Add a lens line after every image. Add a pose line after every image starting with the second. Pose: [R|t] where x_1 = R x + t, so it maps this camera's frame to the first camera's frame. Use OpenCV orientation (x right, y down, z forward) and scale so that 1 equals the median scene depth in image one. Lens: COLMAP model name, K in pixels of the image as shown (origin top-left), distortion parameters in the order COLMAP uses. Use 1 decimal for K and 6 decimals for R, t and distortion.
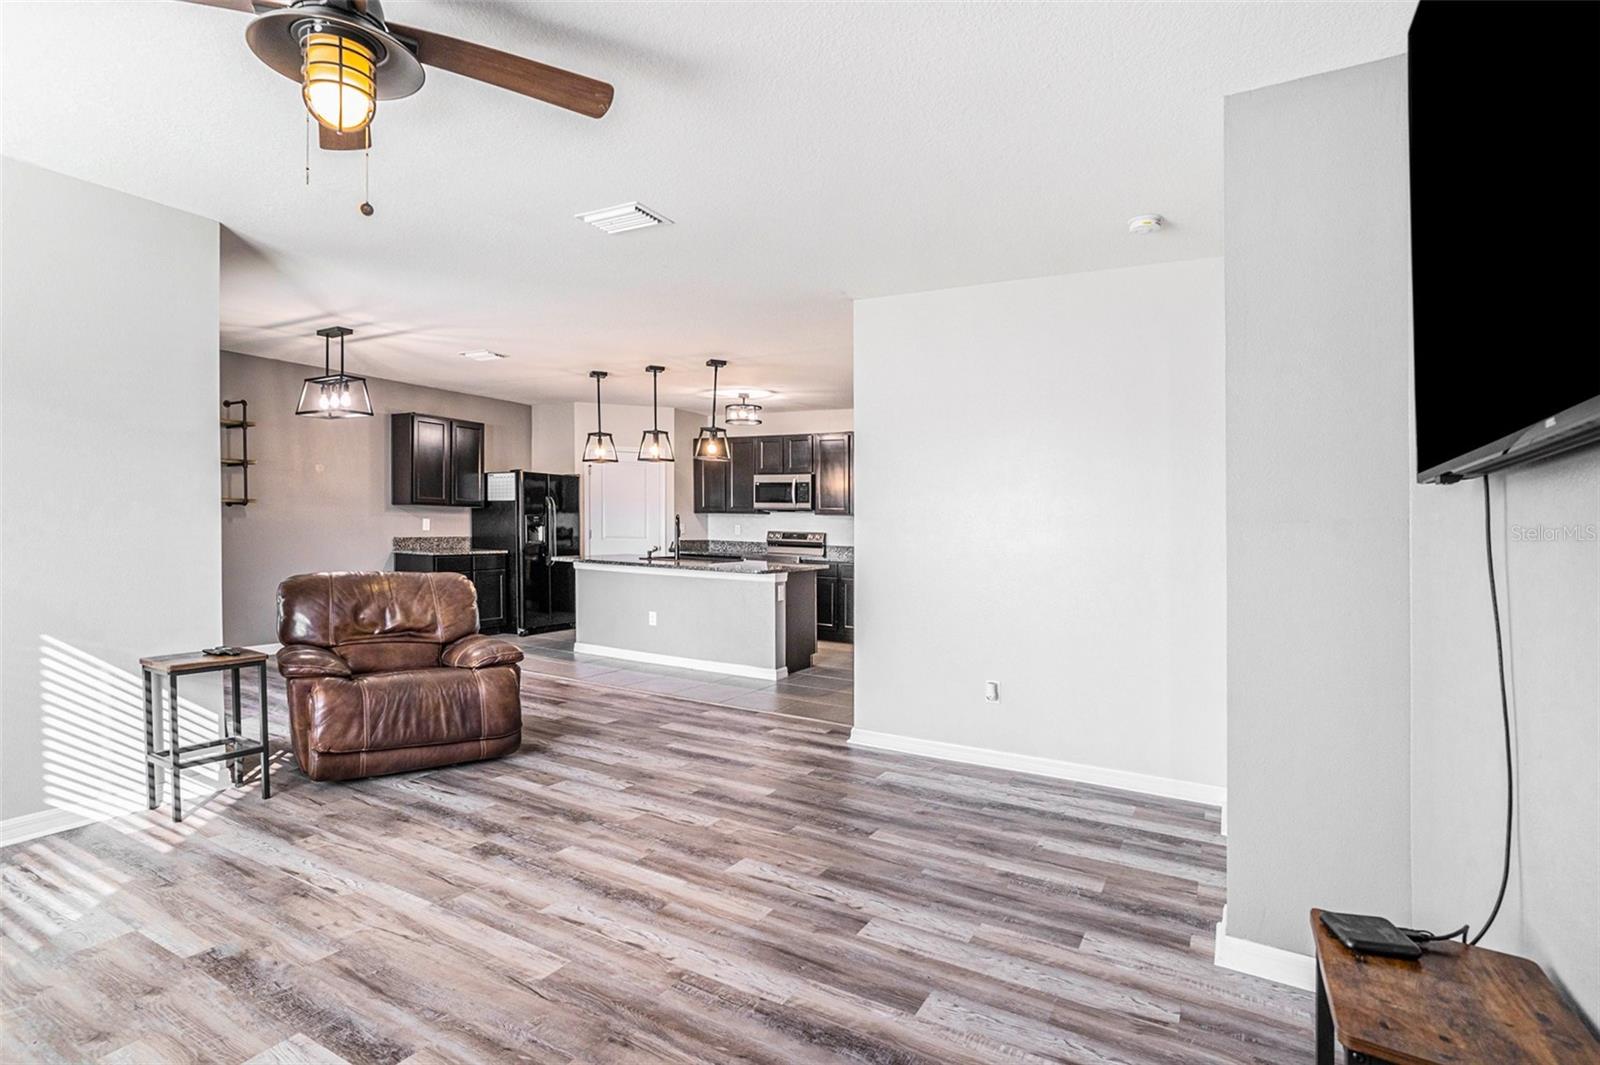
lens RADIAL K [[780.1, 0, 806.4], [0, 780.1, 531.4], [0, 0, 1]] dist [-0.019143, 0.006249]
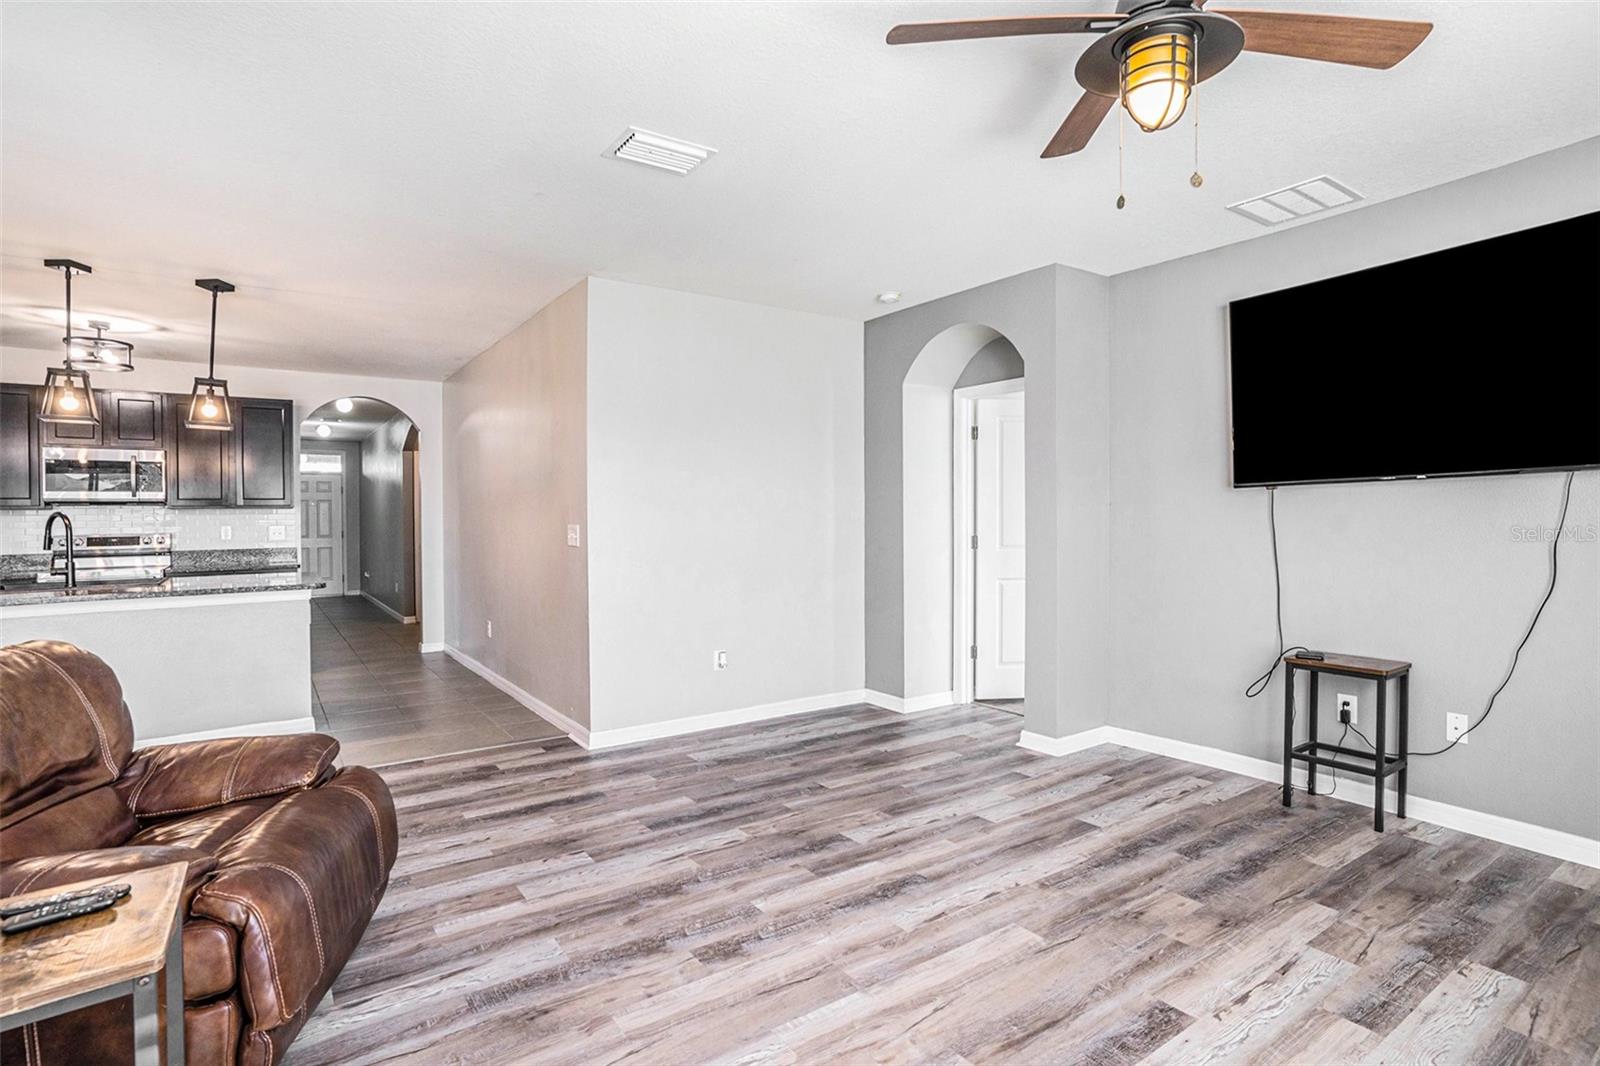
lens RADIAL K [[780.1, 0, 744.0], [0, 780.1, 530.9], [0, 0, 1]] dist [-0.019143, 0.006249]
pose [[0.464886, -0.039610, 0.884484, -0.955629], [0.024449, 0.999192, 0.031897, -0.027629], [-0.885033, 0.006796, 0.465479, 0.553475]]
